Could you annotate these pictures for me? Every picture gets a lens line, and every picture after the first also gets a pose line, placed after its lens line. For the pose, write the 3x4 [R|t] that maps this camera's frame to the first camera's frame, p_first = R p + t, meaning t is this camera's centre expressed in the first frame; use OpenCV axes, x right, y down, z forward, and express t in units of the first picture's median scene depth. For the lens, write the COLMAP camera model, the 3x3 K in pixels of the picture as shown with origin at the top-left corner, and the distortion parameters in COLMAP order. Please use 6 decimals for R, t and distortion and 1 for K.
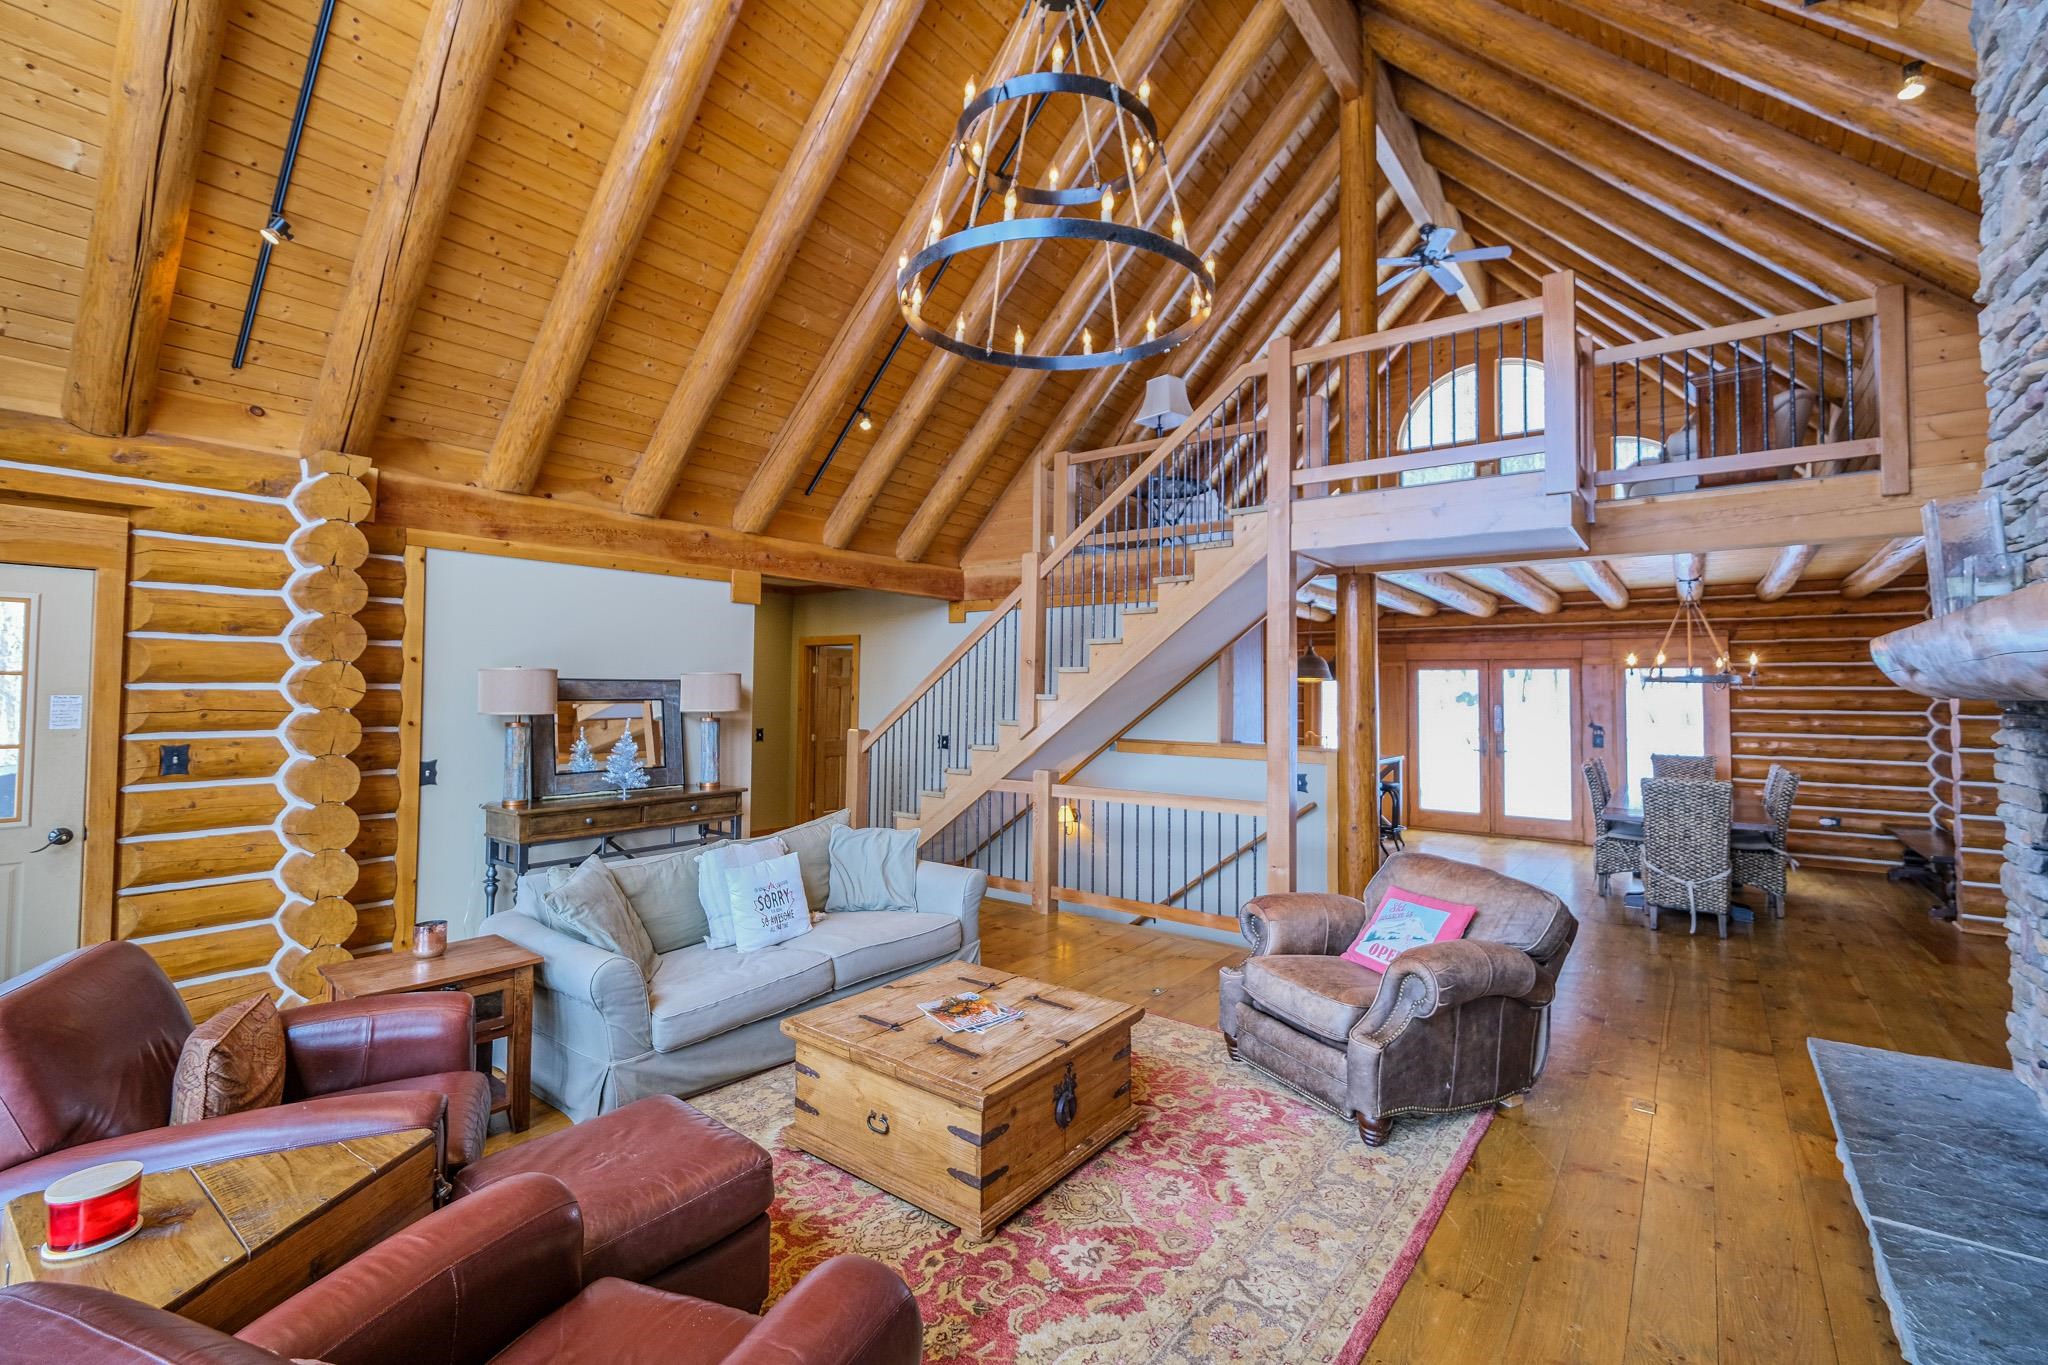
lens RADIAL K [[898.0, 0, 1027.7], [0, 898.0, 658.7], [0, 0, 1]] dist [-0.000407, -0.000081]
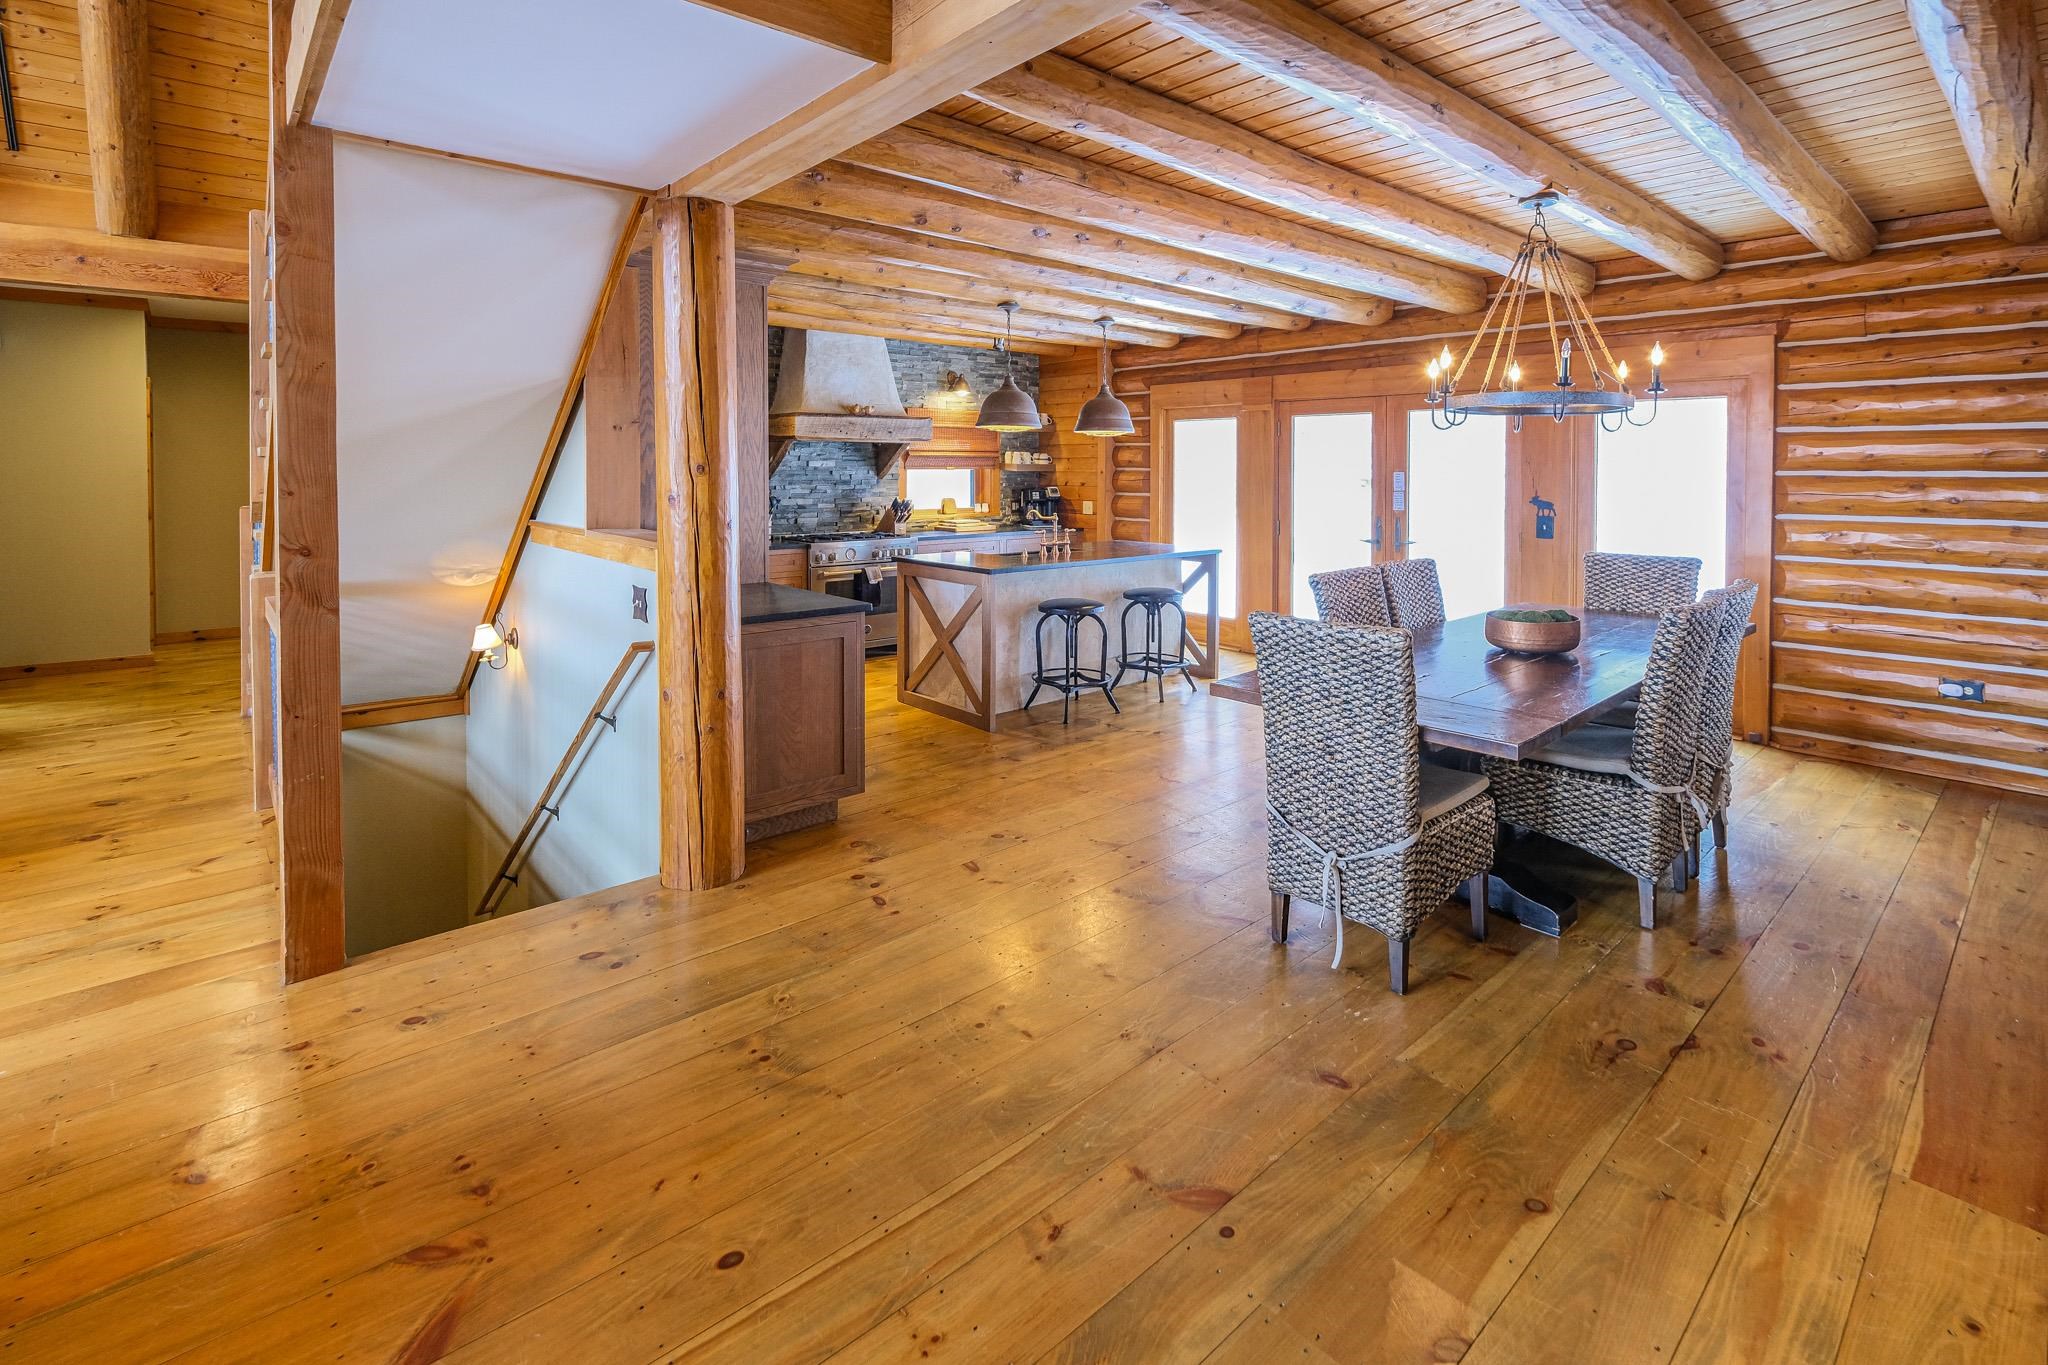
lens RADIAL K [[938.6, 0, 1021.8], [0, 938.6, 483.7], [0, 0, 1]] dist [-0.000158, -0.000053]
pose [[0.977621, -0.004441, -0.210326, 0.478434], [0.015416, 0.998601, 0.050572, 0.029866], [0.209807, -0.052683, 0.976322, 0.369513]]
